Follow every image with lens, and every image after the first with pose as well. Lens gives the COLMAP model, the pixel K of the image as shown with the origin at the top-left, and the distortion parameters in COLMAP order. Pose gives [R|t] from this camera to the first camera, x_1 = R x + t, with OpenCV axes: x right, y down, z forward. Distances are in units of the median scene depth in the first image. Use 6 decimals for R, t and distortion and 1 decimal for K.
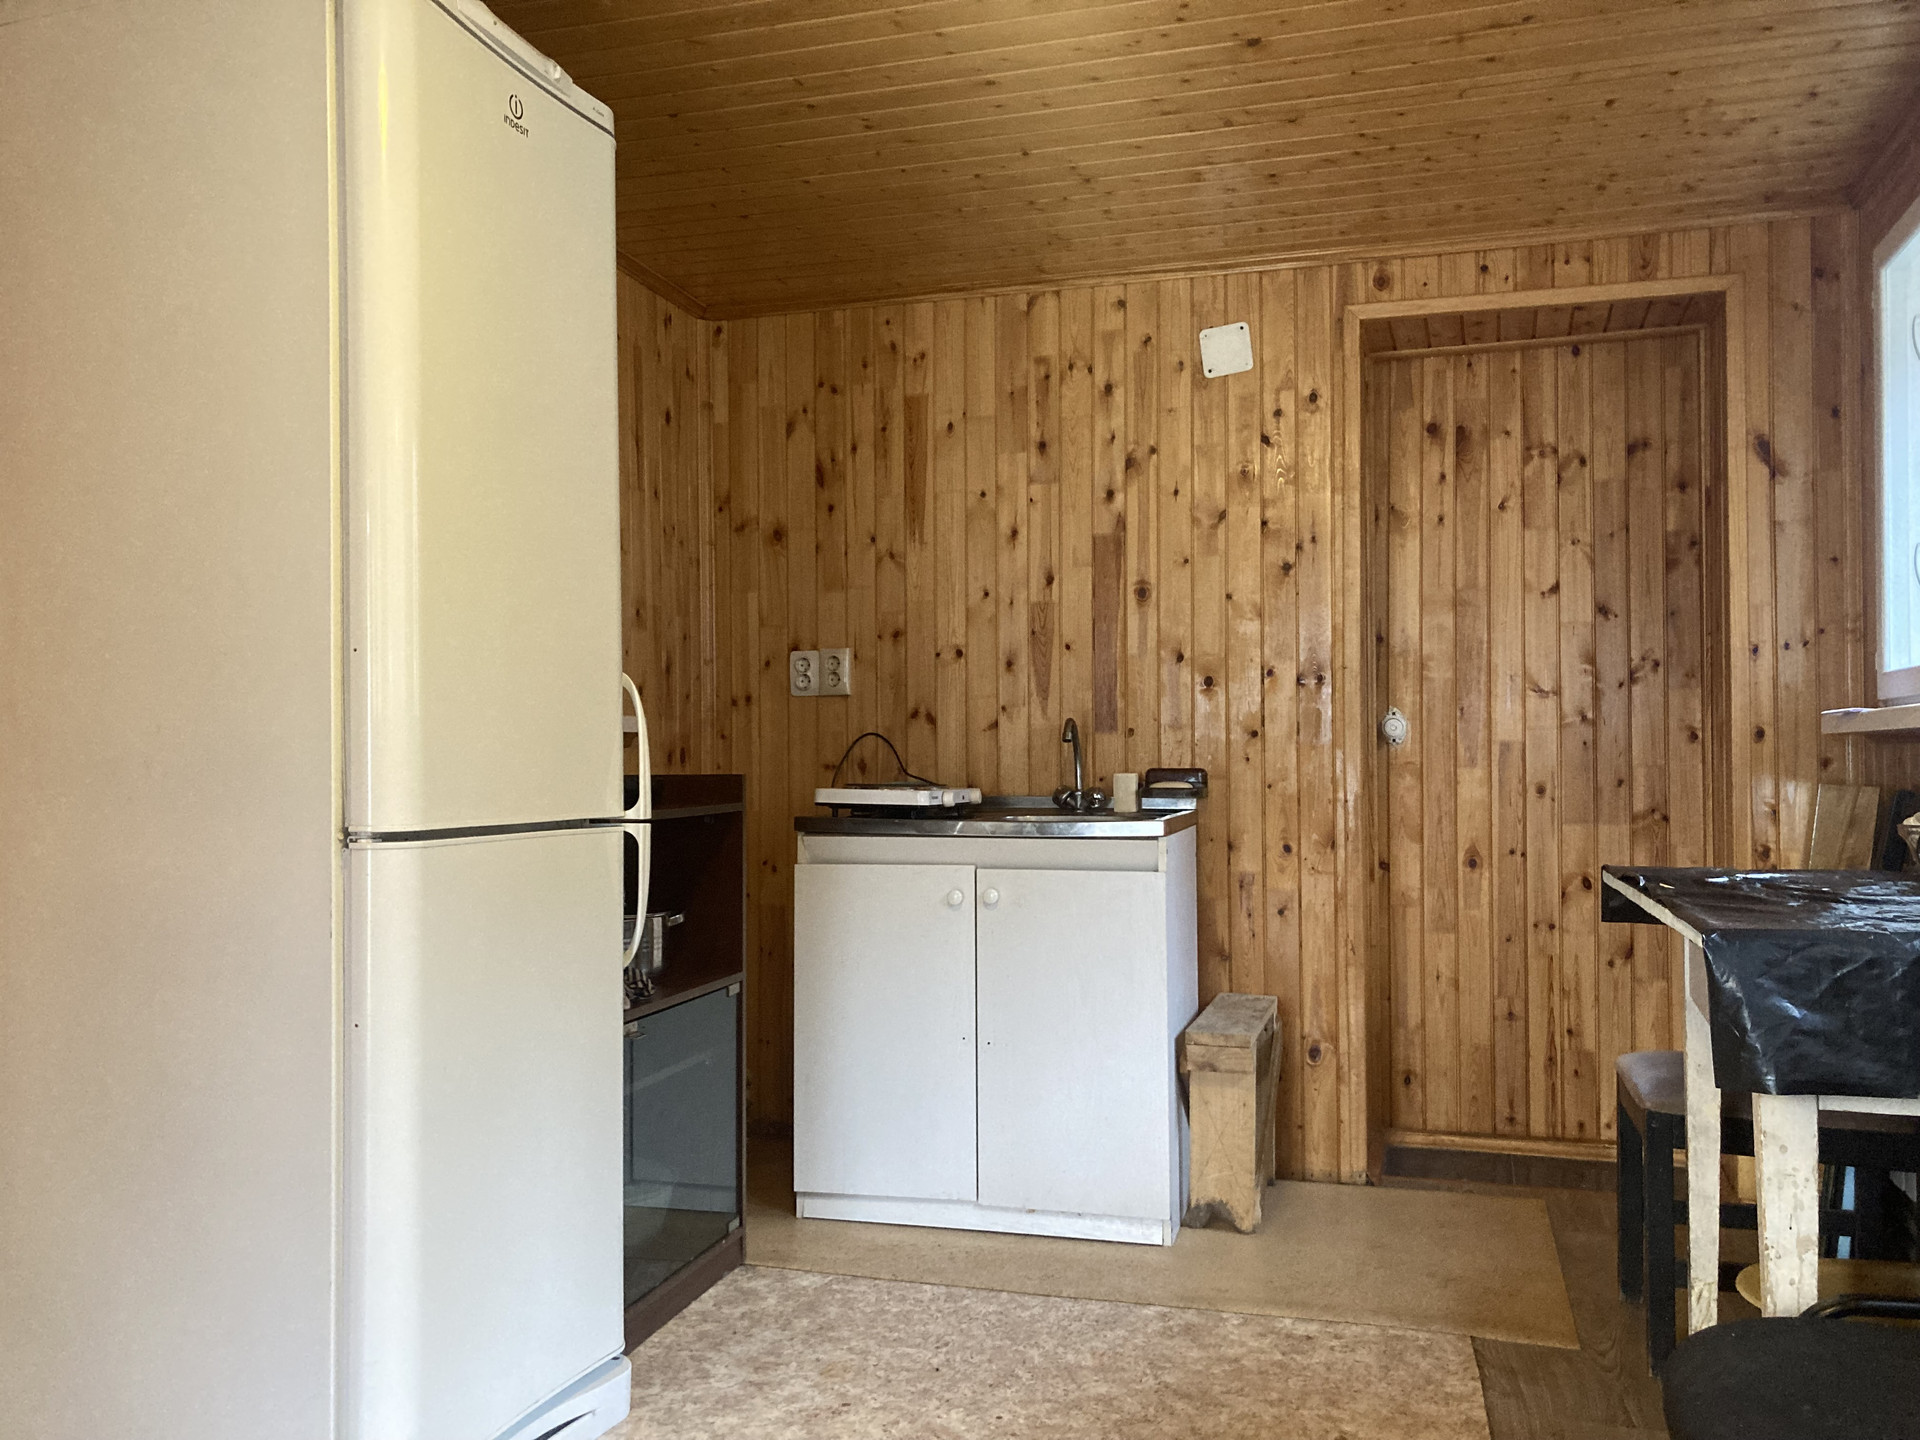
lens RADIAL K [[1578.3, 0, 961.3], [0, 1578.3, 723.8], [0, 0, 1]] dist [0.054938, -0.069862]
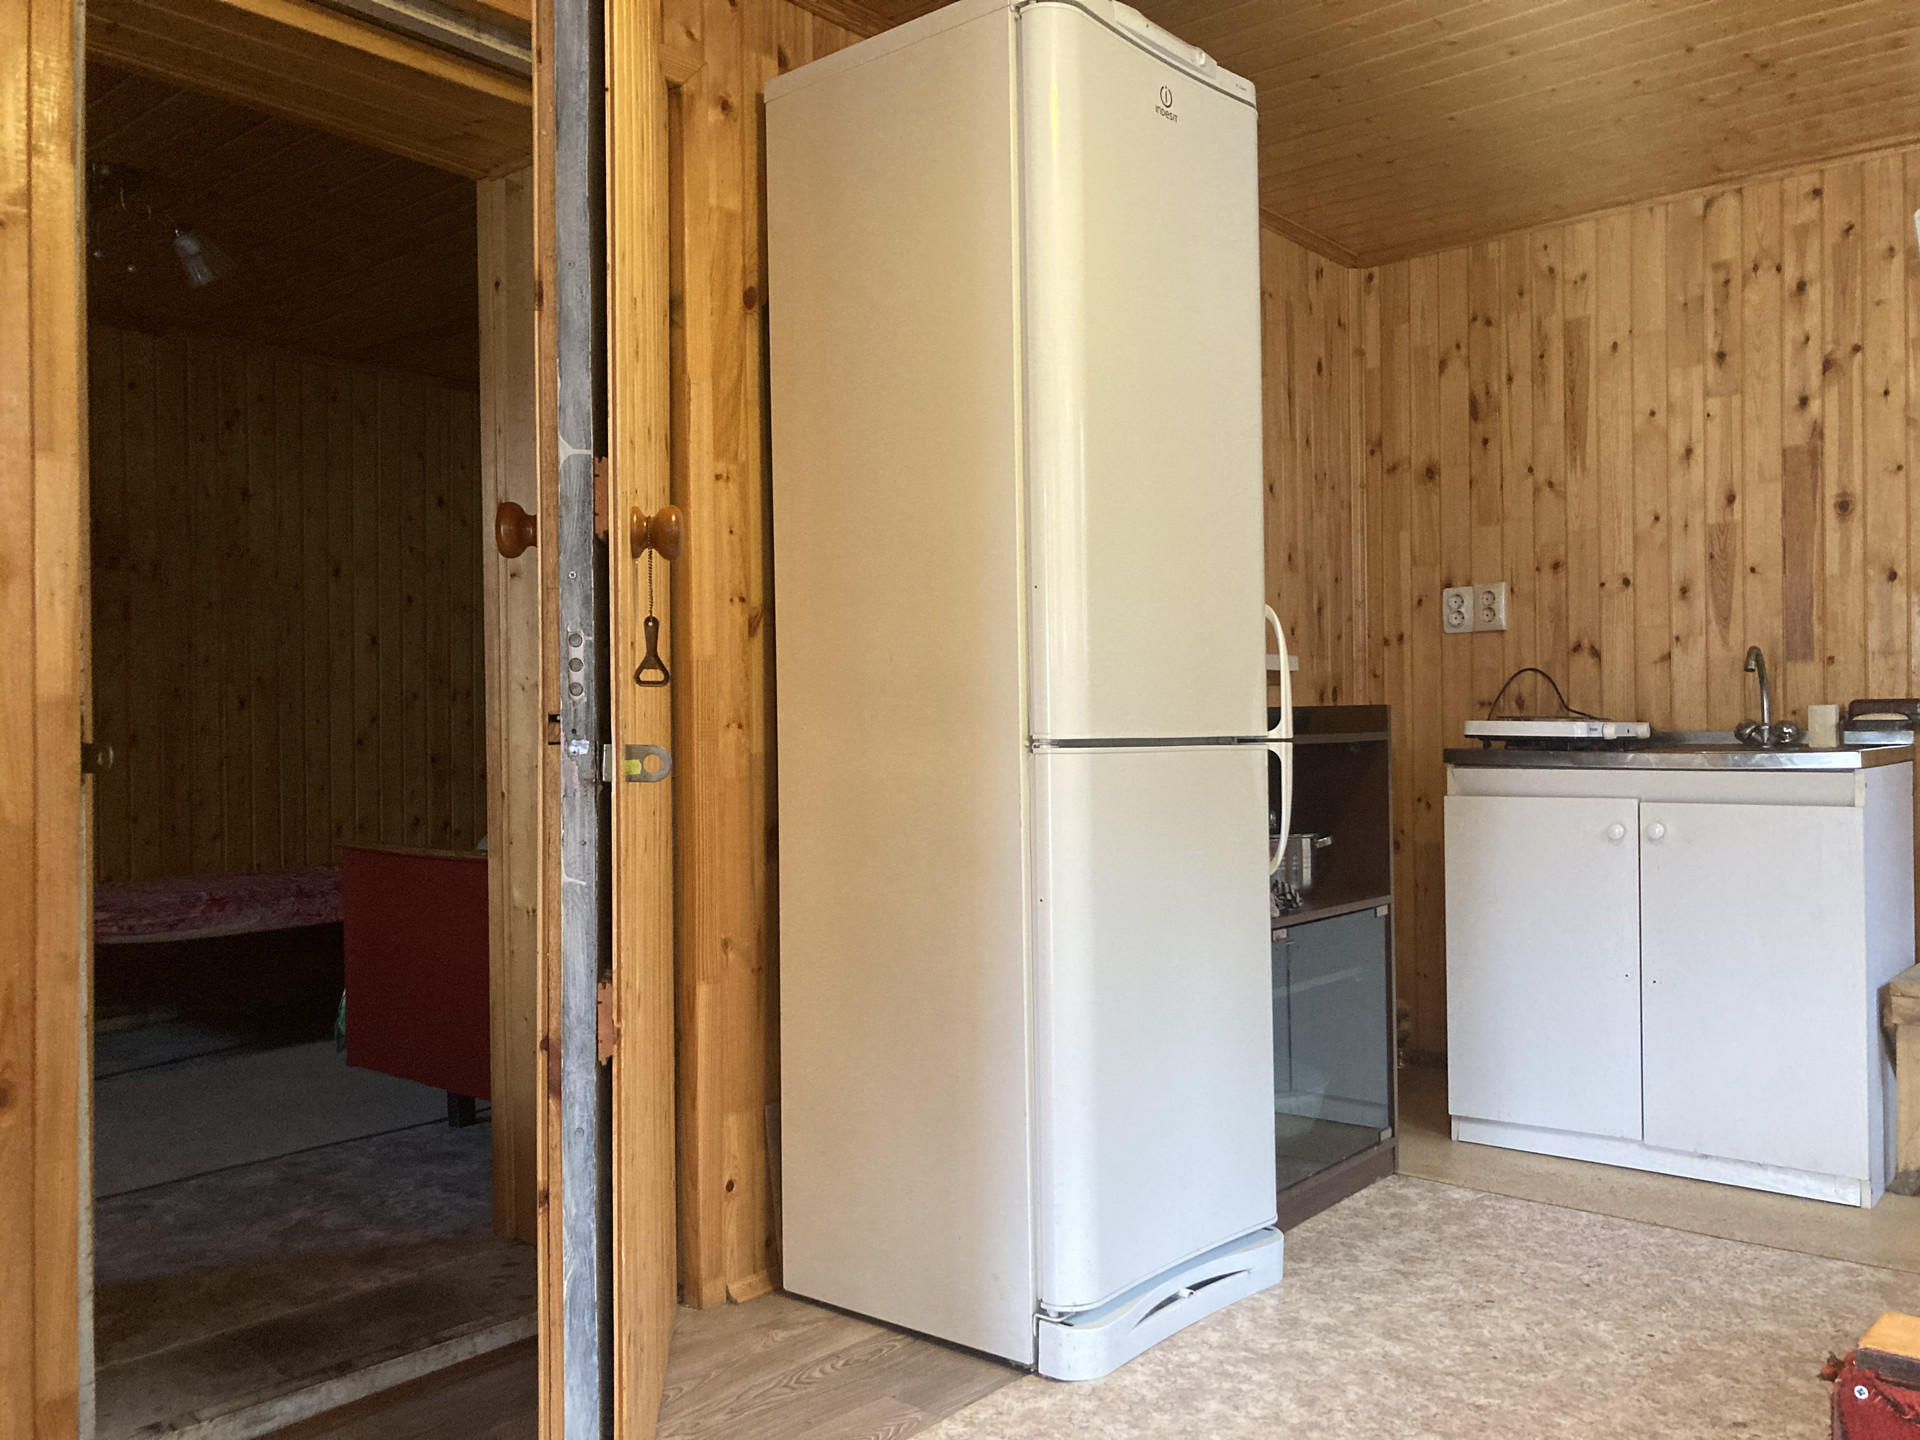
lens RADIAL K [[1578.3, 0, 957.2], [0, 1578.3, 721.8], [0, 0, 1]] dist [0.054938, -0.069862]
pose [[0.912233, -0.005591, -0.409633, 0.024576], [0.014664, 0.999712, 0.019011, 0.016313], [0.409408, -0.023349, 0.912052, -0.052398]]
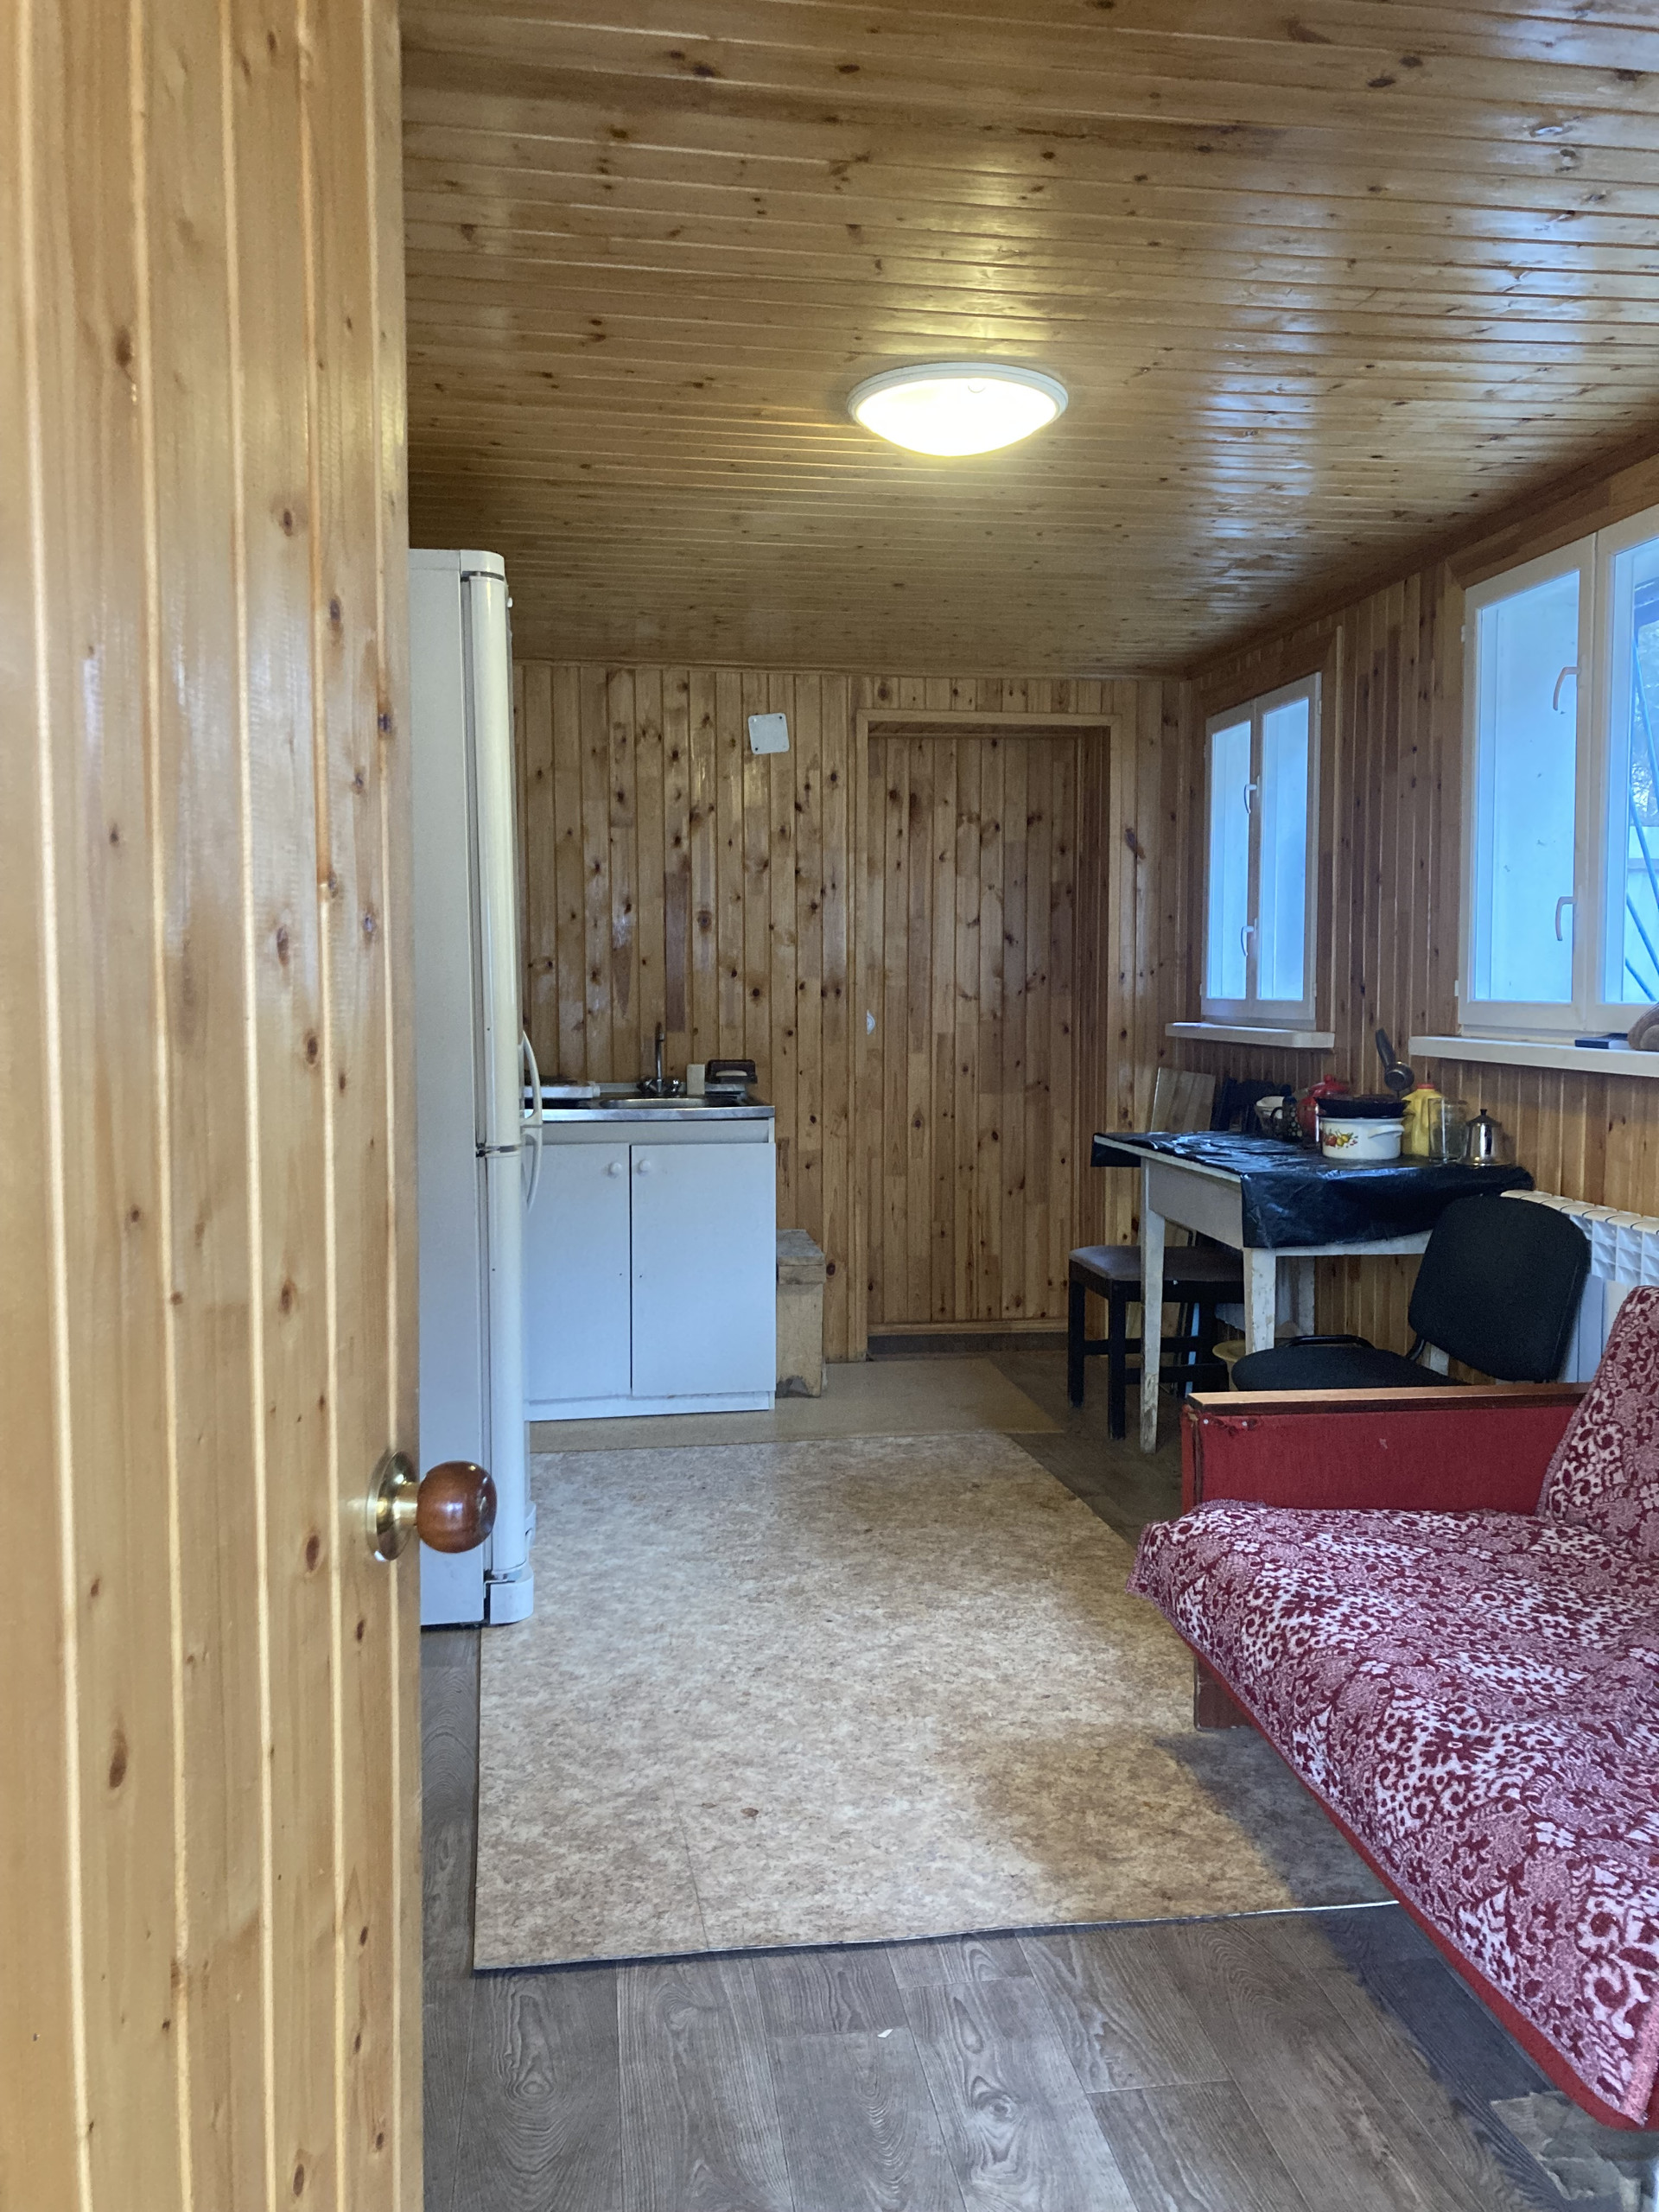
lens RADIAL K [[1818.4, 0, 825.3], [0, 1818.4, 1086.4], [0, 0, 1]] dist [0.054938, -0.069862]
pose [[0.903954, -0.022571, 0.427033, -0.428836], [-0.011763, 0.996916, 0.077592, -0.066047], [-0.427468, -0.075162, 0.900901, -0.370359]]
